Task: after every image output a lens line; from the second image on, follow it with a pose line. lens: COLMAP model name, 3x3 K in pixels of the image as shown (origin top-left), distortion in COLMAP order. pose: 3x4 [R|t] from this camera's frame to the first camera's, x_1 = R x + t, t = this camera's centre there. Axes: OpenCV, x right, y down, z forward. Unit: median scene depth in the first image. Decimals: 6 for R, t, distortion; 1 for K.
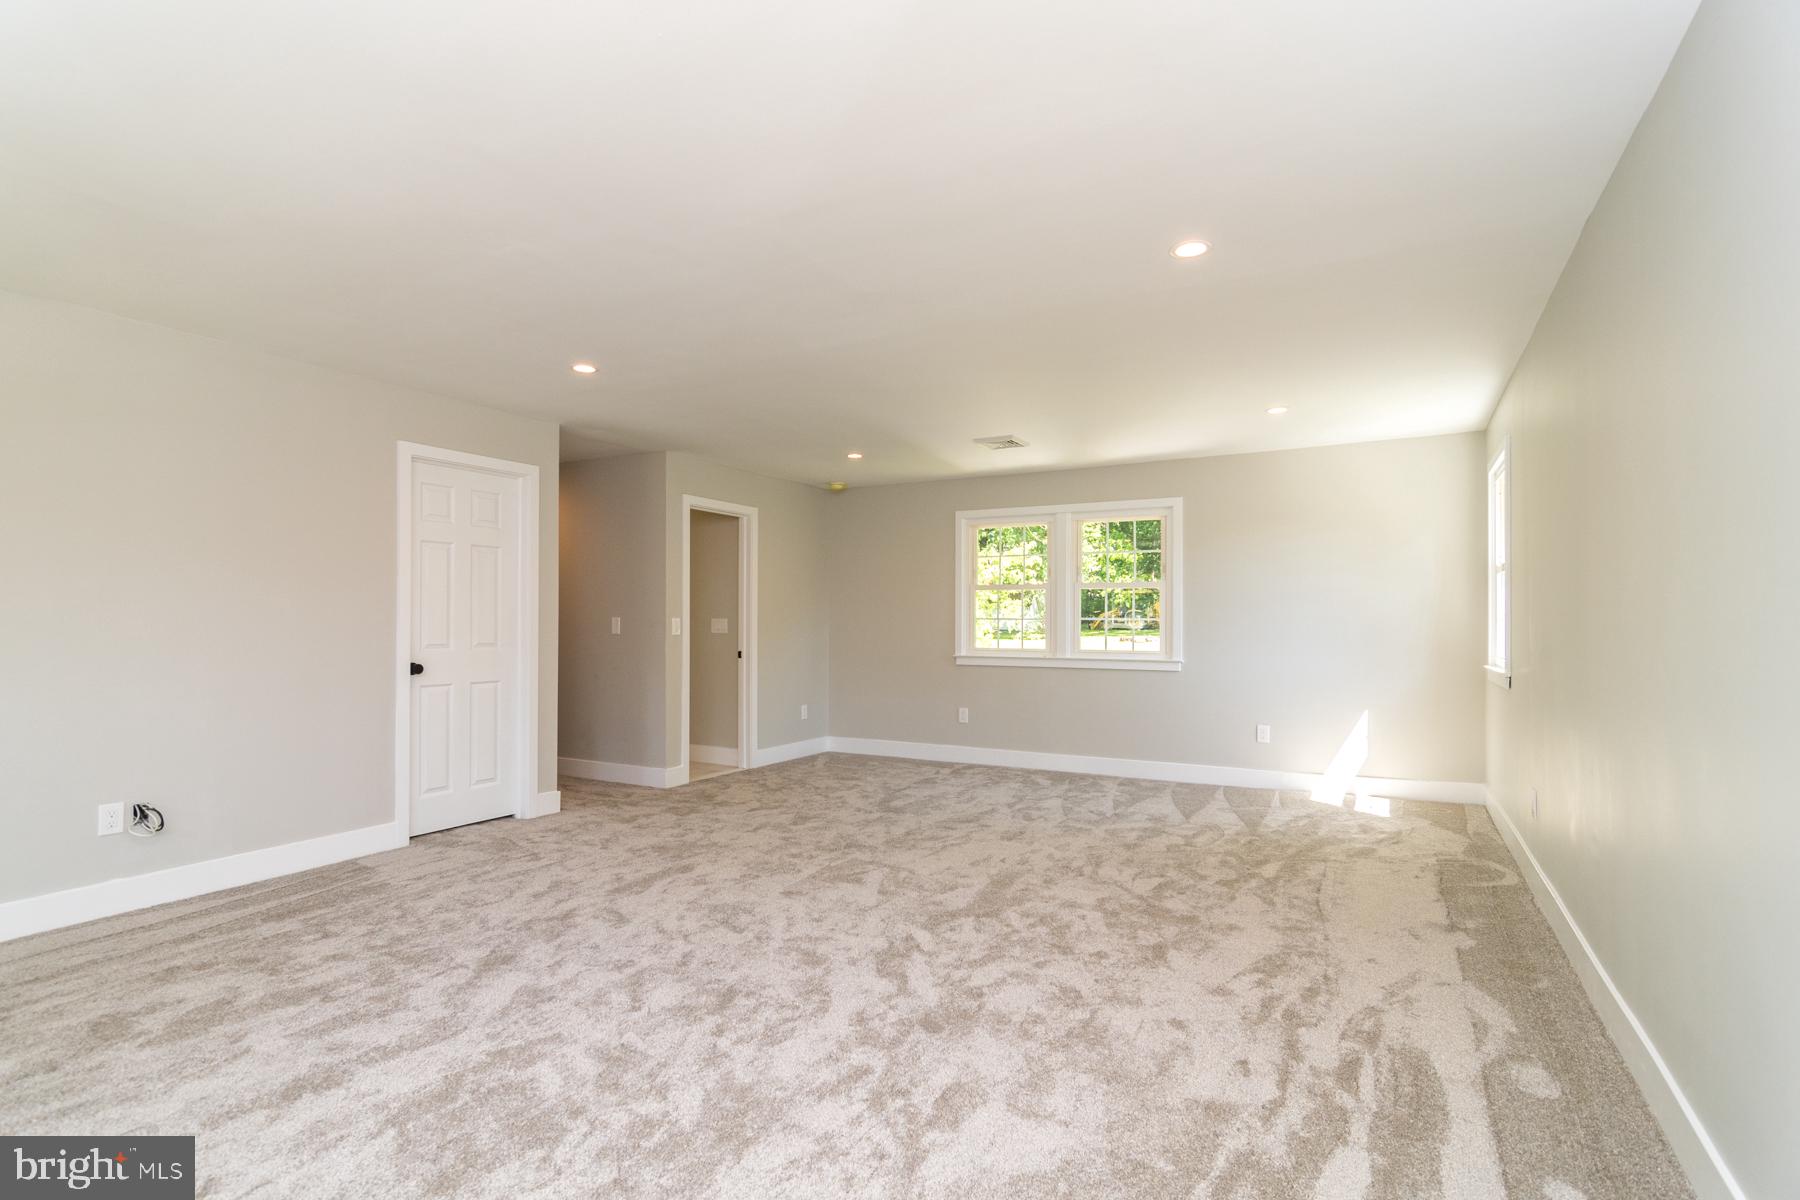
lens RADIAL K [[881.2, 0, 904.8], [0, 881.2, 621.7], [0, 0, 1]] dist [-0.000384, 0.001097]
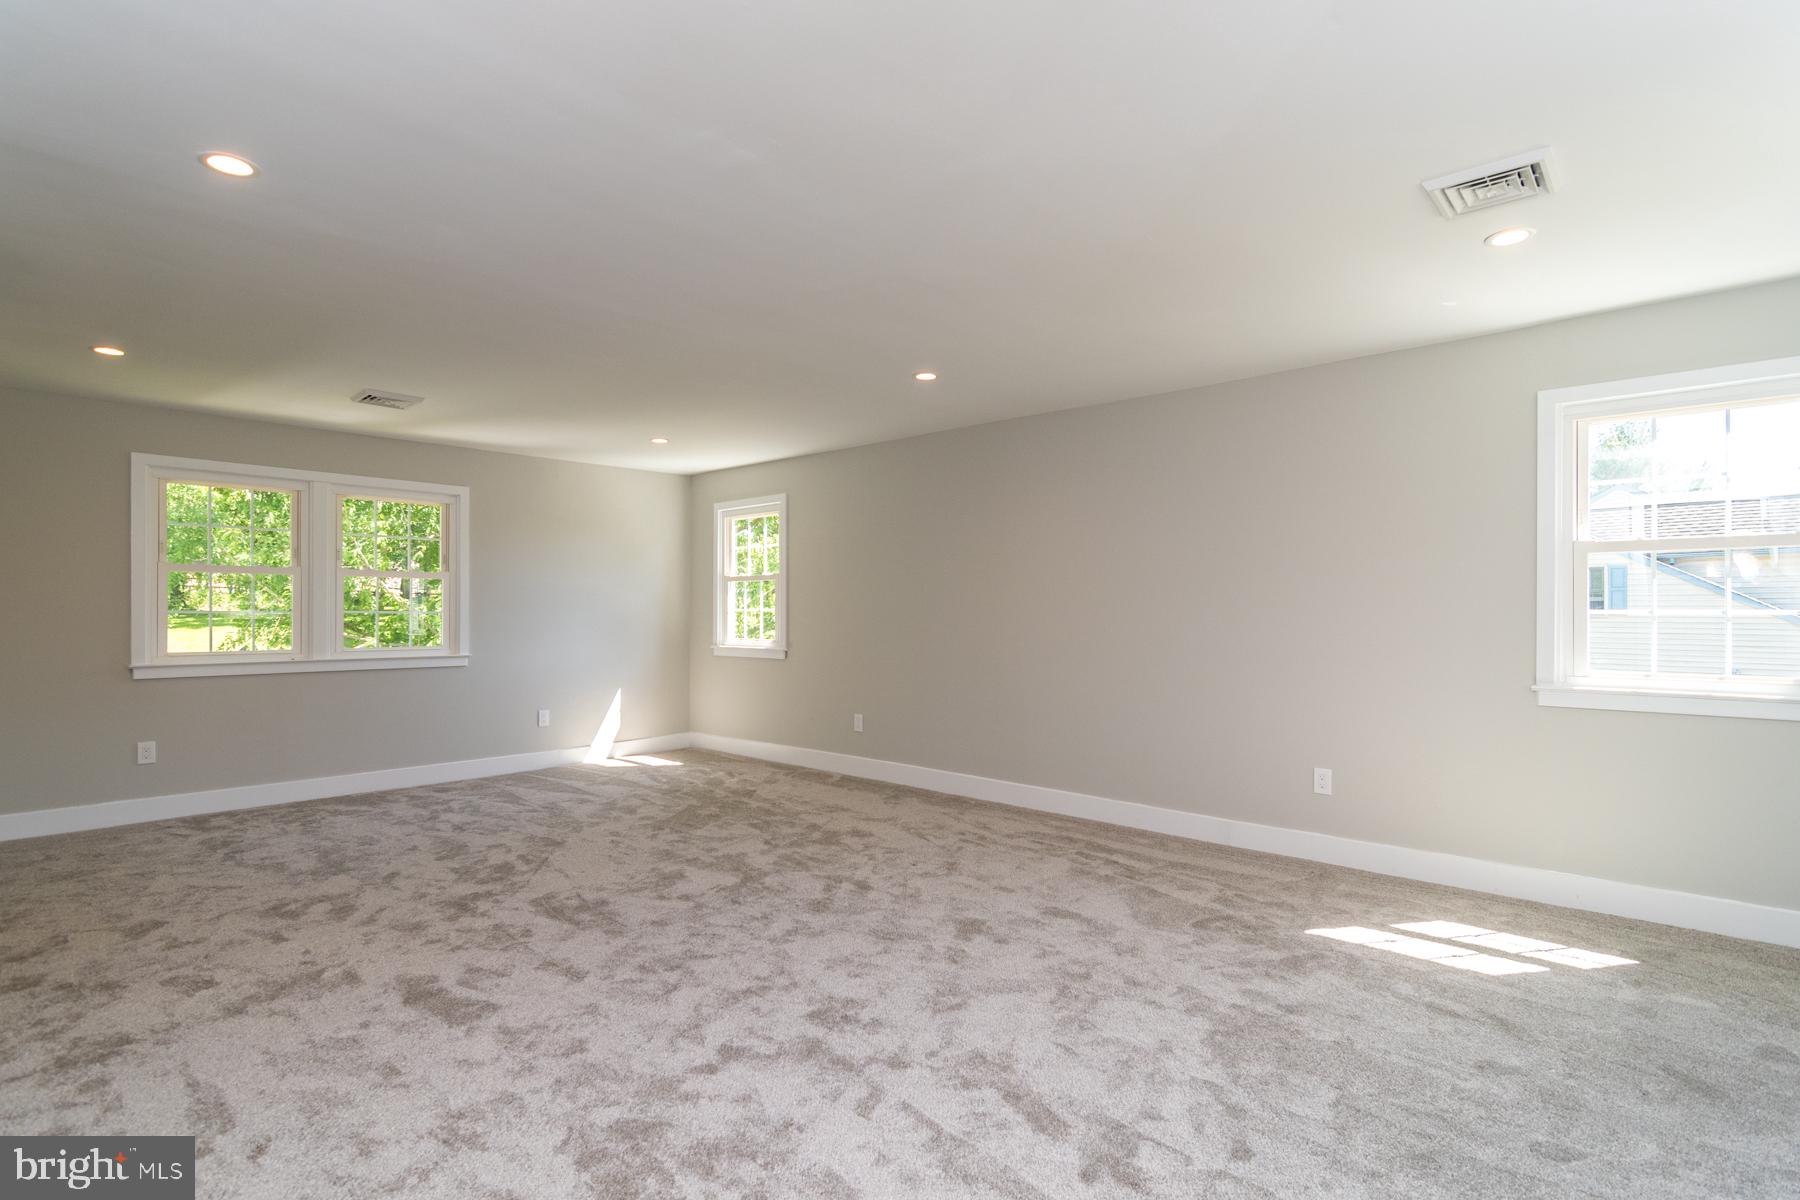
lens RADIAL K [[884.1, 0, 906.6], [0, 884.1, 604.0], [0, 0, 1]] dist [-0.003077, -0.000534]
pose [[0.227981, 0.009213, 0.973622, -1.146076], [0.001175, 0.999952, -0.009737, -0.004517], [-0.973665, 0.003364, 0.227959, 0.659364]]
